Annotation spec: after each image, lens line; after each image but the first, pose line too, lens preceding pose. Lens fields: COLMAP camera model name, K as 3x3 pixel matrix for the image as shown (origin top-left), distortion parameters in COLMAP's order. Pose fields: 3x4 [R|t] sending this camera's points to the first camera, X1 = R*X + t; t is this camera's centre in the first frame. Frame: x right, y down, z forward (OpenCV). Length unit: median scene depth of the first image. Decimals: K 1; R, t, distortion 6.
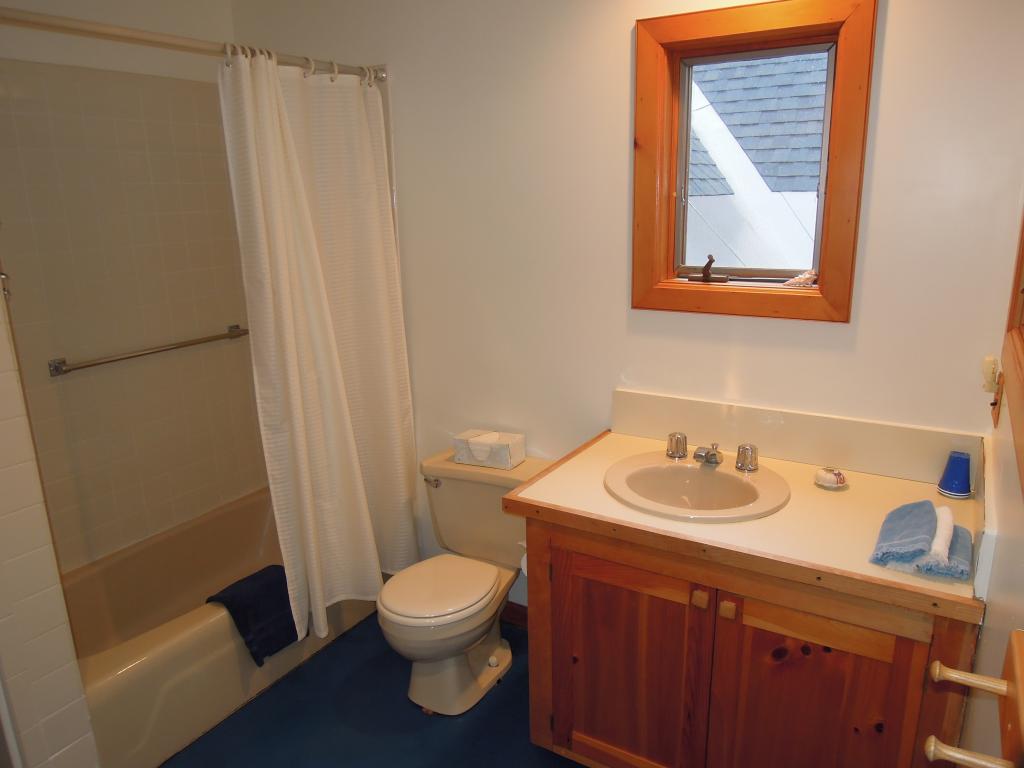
lens RADIAL K [[720.8, 0, 516.0], [0, 720.8, 385.5], [0, 0, 1]] dist [-0.031665, -0.001709]
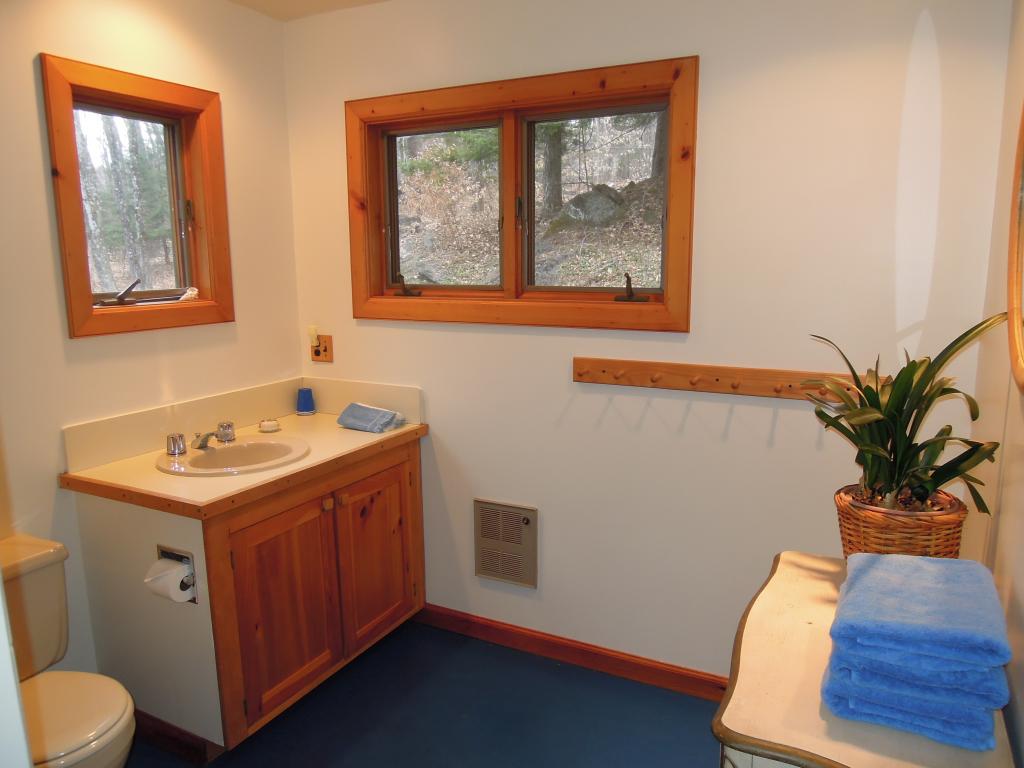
lens RADIAL K [[720.8, 0, 516.0], [0, 720.8, 385.5], [0, 0, 1]] dist [-0.031665, -0.001709]
pose [[-0.085635, -0.148231, 0.985238, -0.992711], [0.256474, 0.952266, 0.165562, -0.058686], [-0.962750, 0.266866, -0.043529, 0.552953]]
